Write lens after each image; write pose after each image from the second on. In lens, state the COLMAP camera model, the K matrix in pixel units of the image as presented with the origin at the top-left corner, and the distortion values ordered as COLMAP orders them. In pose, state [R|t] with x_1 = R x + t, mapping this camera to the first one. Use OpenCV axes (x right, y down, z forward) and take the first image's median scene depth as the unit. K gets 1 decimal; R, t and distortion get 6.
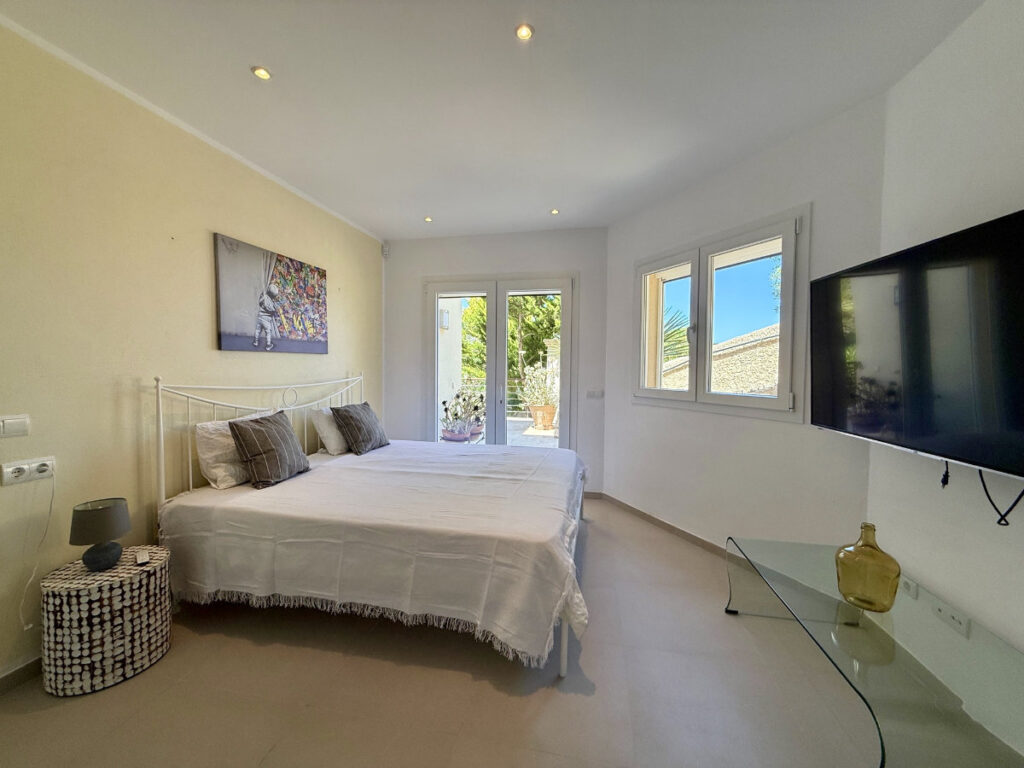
lens RADIAL K [[415.6, 0, 515.5], [0, 415.6, 378.6], [0, 0, 1]] dist [0.006131, -0.001438]
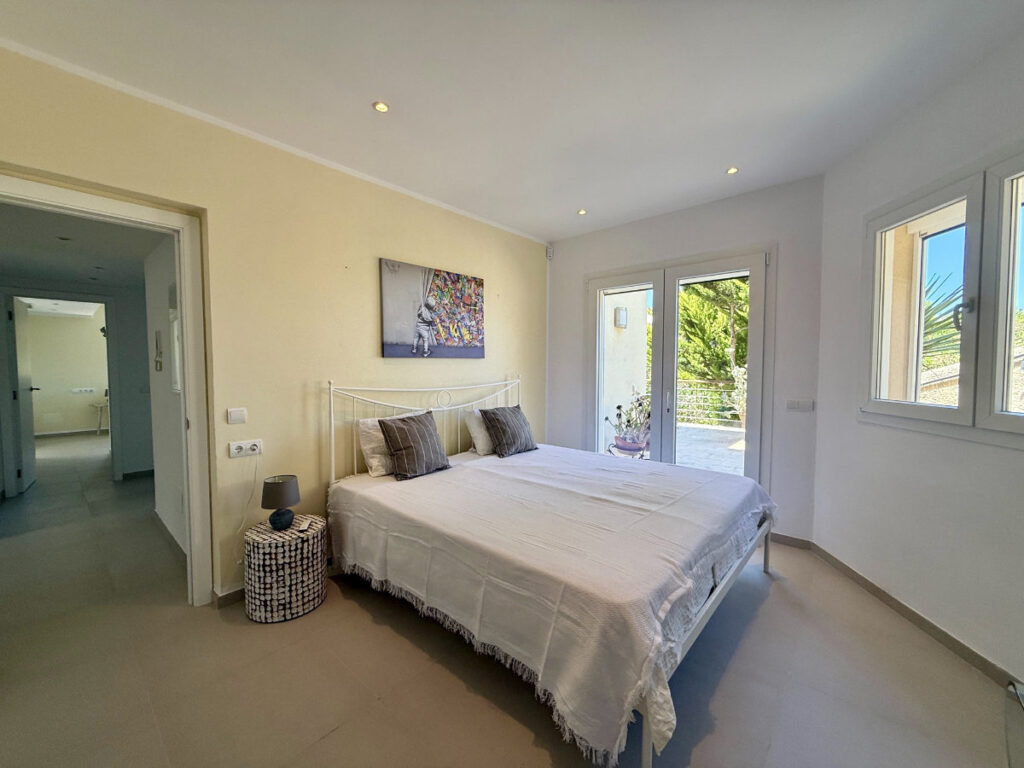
lens RADIAL K [[415.6, 0, 513.5], [0, 415.6, 380.3], [0, 0, 1]] dist [0.006131, -0.001438]
pose [[0.863770, 0.009255, -0.503802, 0.200760], [-0.007332, 0.999956, 0.005798, -0.013702], [0.503833, -0.001315, 0.863800, 0.174763]]
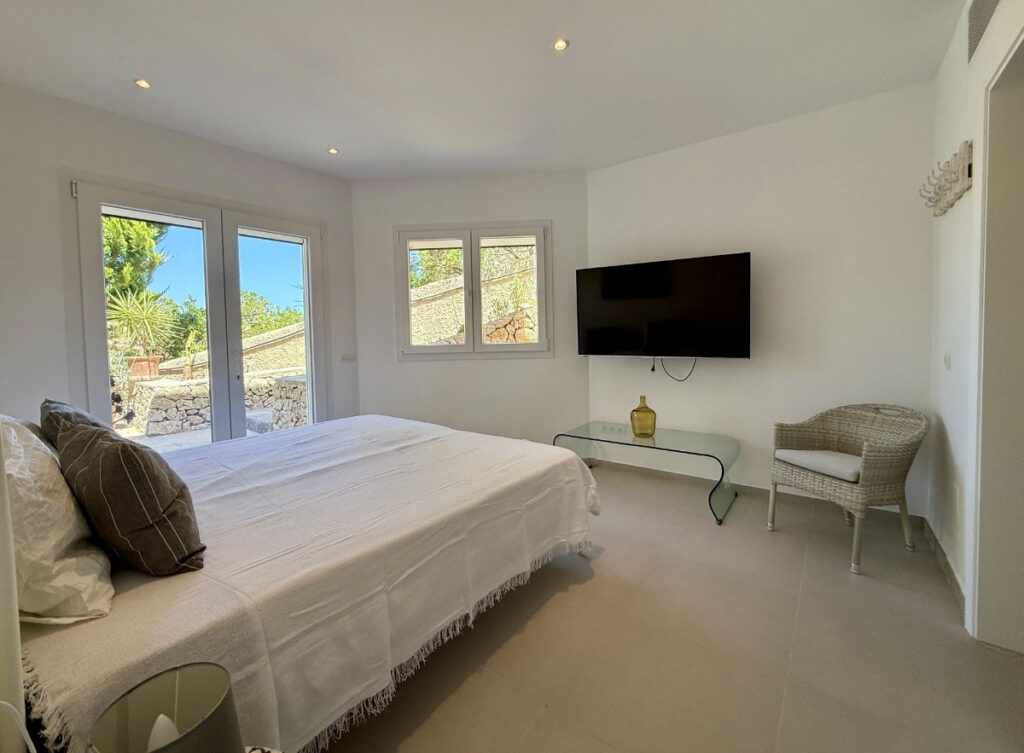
lens RADIAL K [[415.6, 0, 513.1], [0, 415.6, 345.5], [0, 0, 1]] dist [0.006131, -0.001438]
pose [[0.459479, -0.048033, 0.886889, -0.802315], [0.055421, 0.998141, 0.025346, 0.014385], [-0.886458, 0.037507, 0.461287, 0.411444]]
